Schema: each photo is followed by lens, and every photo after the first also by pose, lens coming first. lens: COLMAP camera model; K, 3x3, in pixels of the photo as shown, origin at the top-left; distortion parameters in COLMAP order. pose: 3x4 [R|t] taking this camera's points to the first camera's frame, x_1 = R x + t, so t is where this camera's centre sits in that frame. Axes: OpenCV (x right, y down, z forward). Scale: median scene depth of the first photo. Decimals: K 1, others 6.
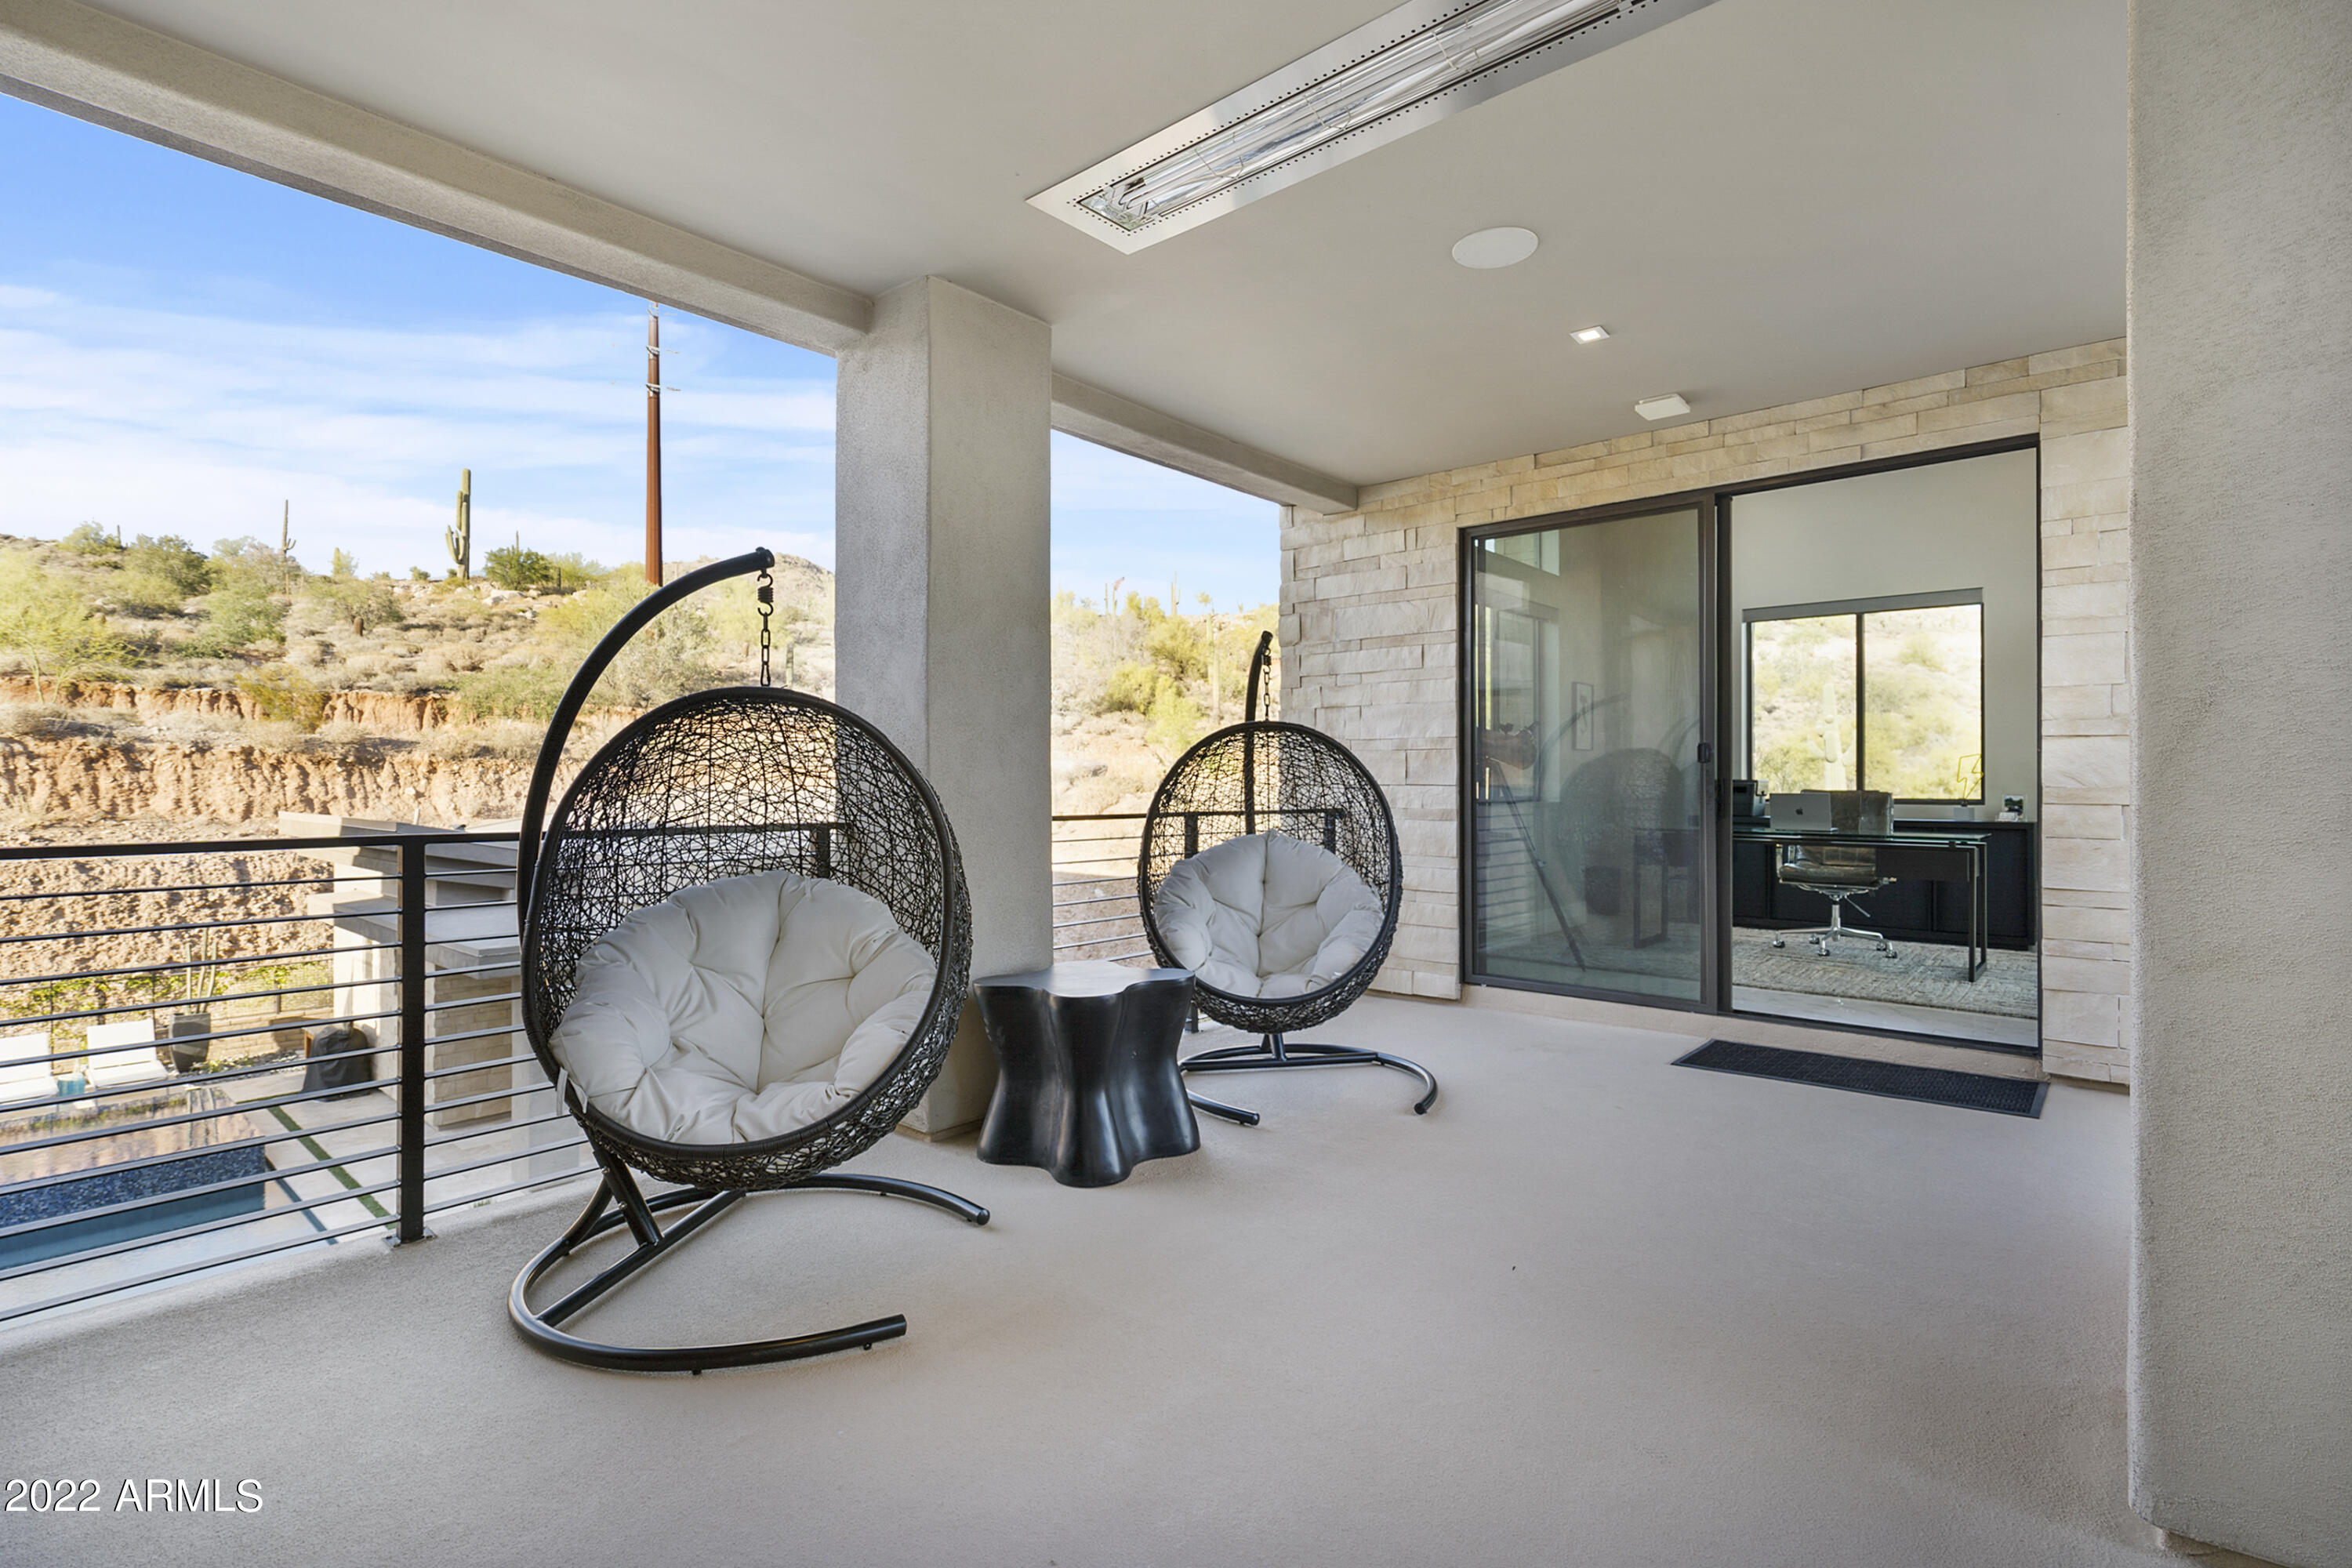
lens RADIAL K [[1095.3, 0, 1170.8], [0, 1095.3, 758.2], [0, 0, 1]] dist [-0.001509, 0.000667]
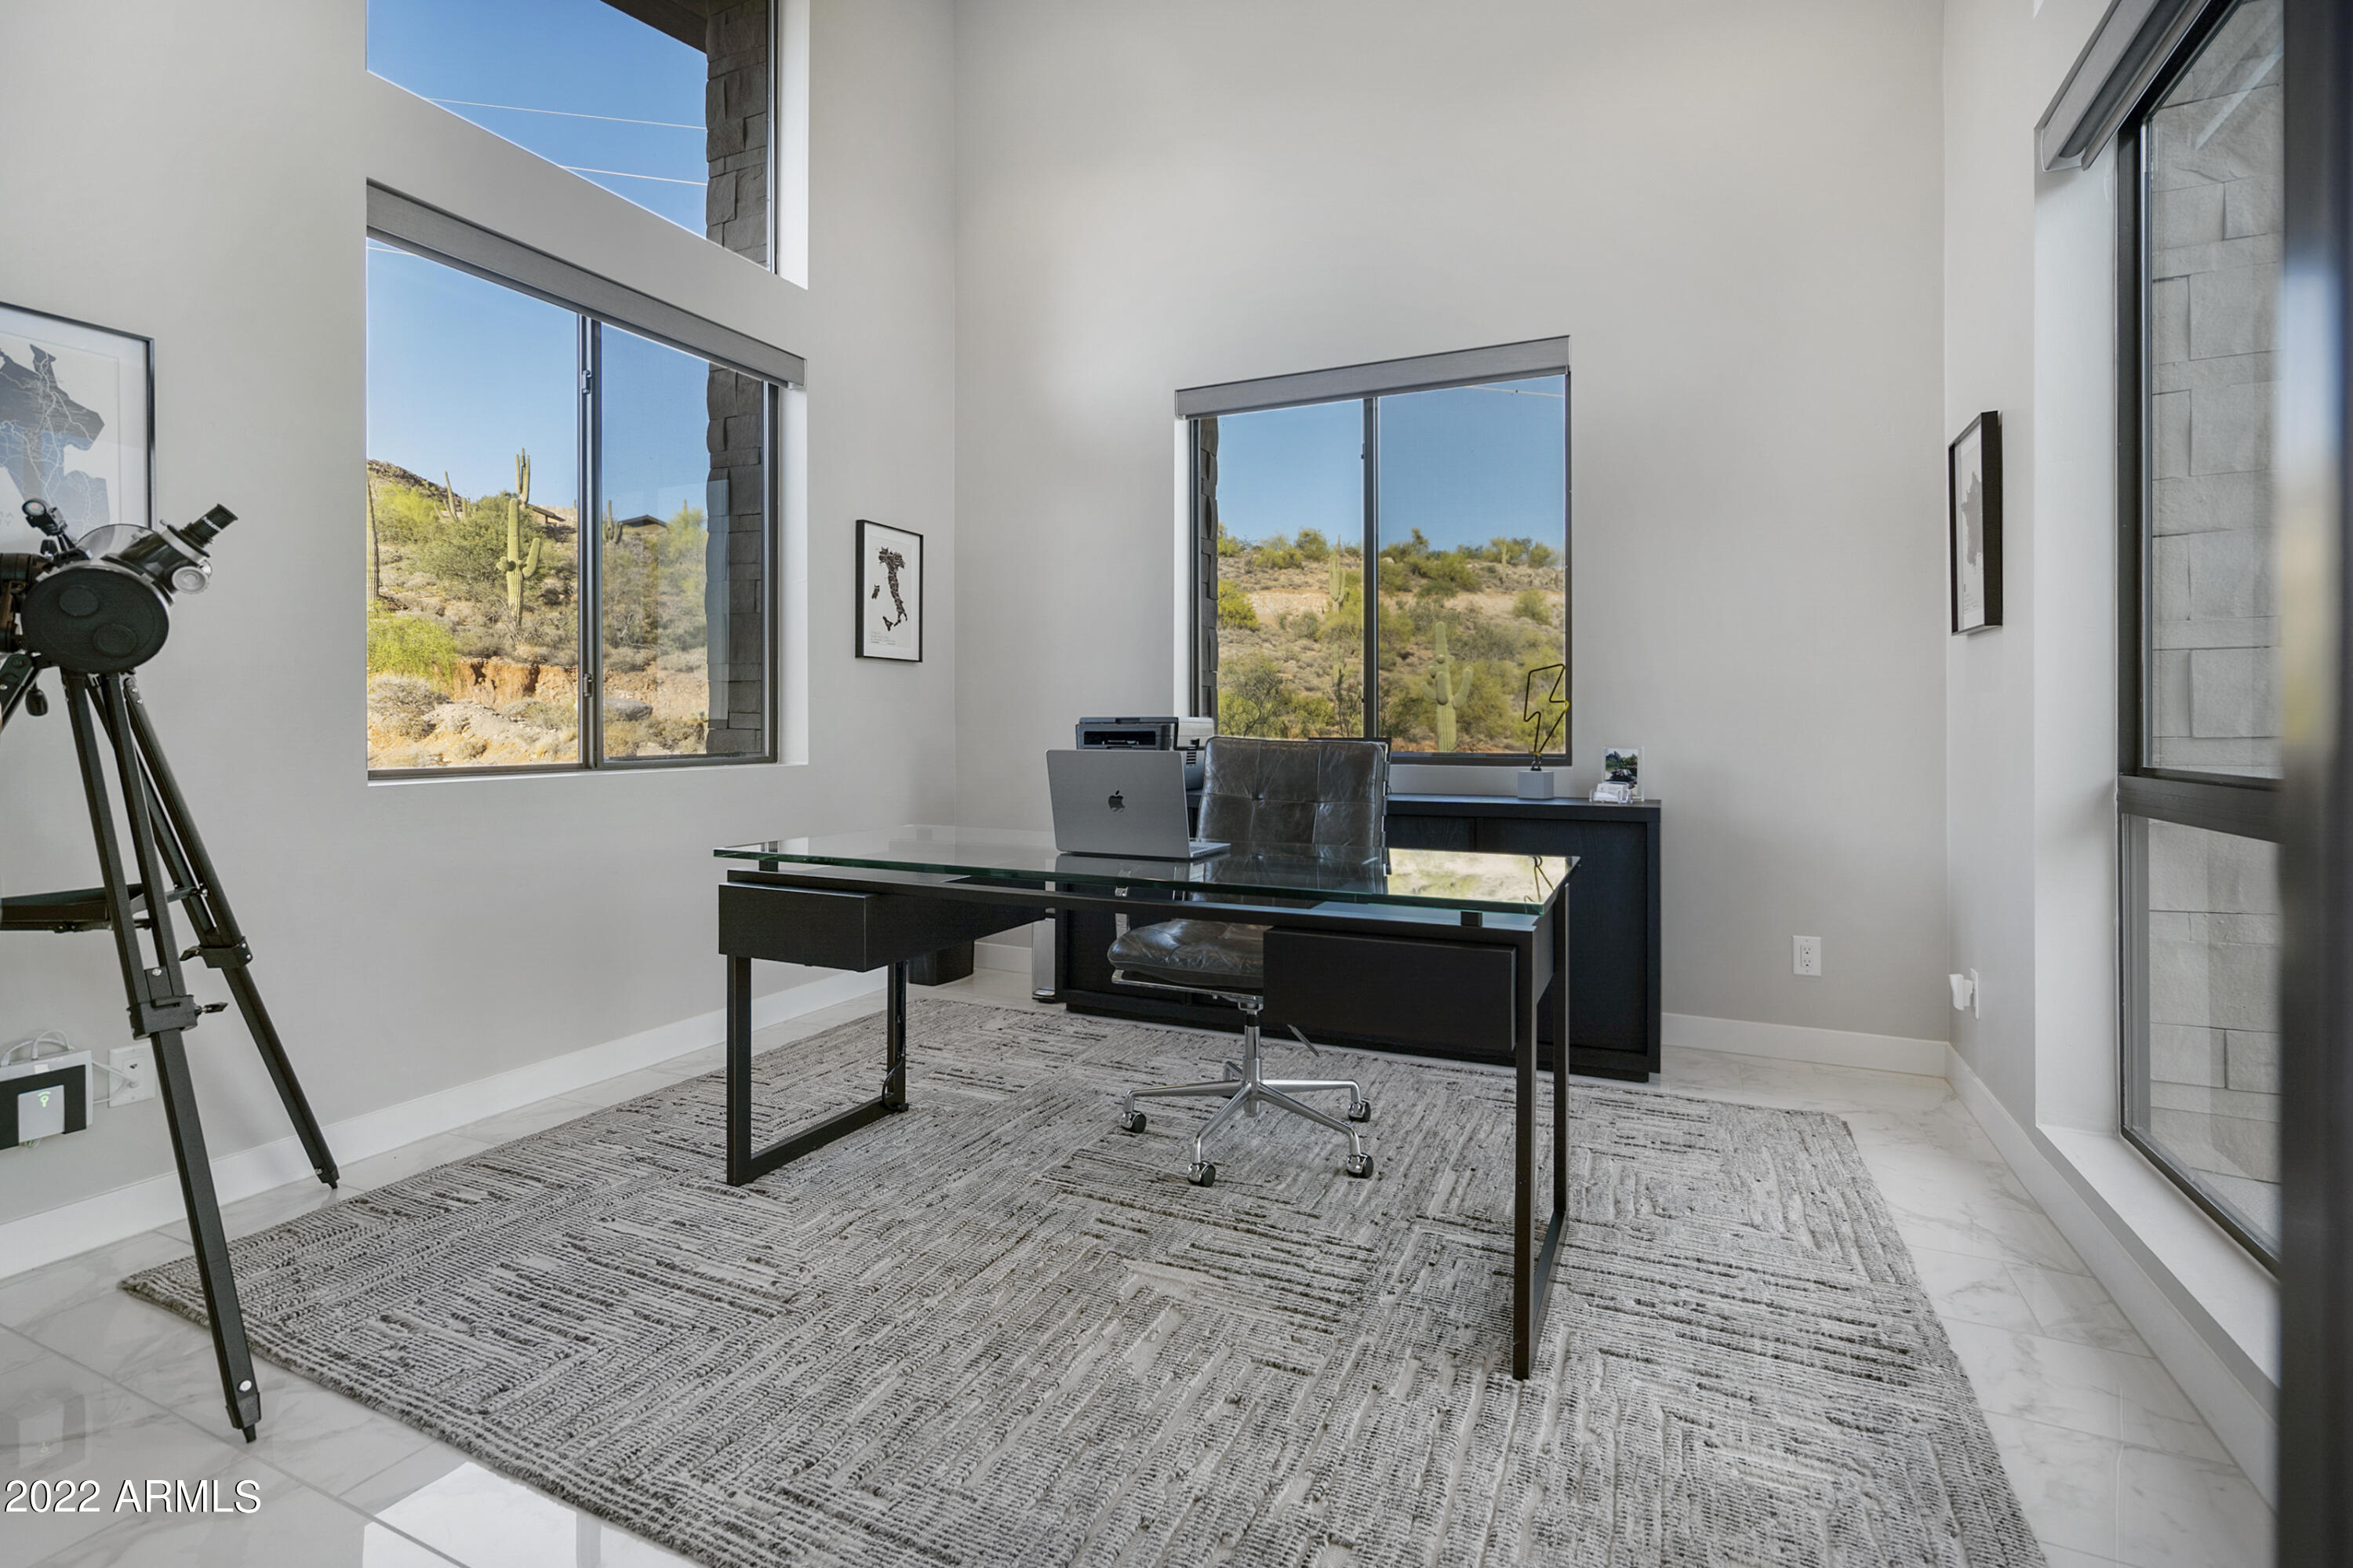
lens RADIAL K [[1081.4, 0, 1166.4], [0, 1081.4, 715.7], [0, 0, 1]] dist [-0.000405, 0.000075]
pose [[0.962798, -0.000831, 0.270220, 0.387673], [-0.002438, 0.999928, 0.011763, 0.012870], [-0.270211, -0.011984, 0.962727, 0.515021]]
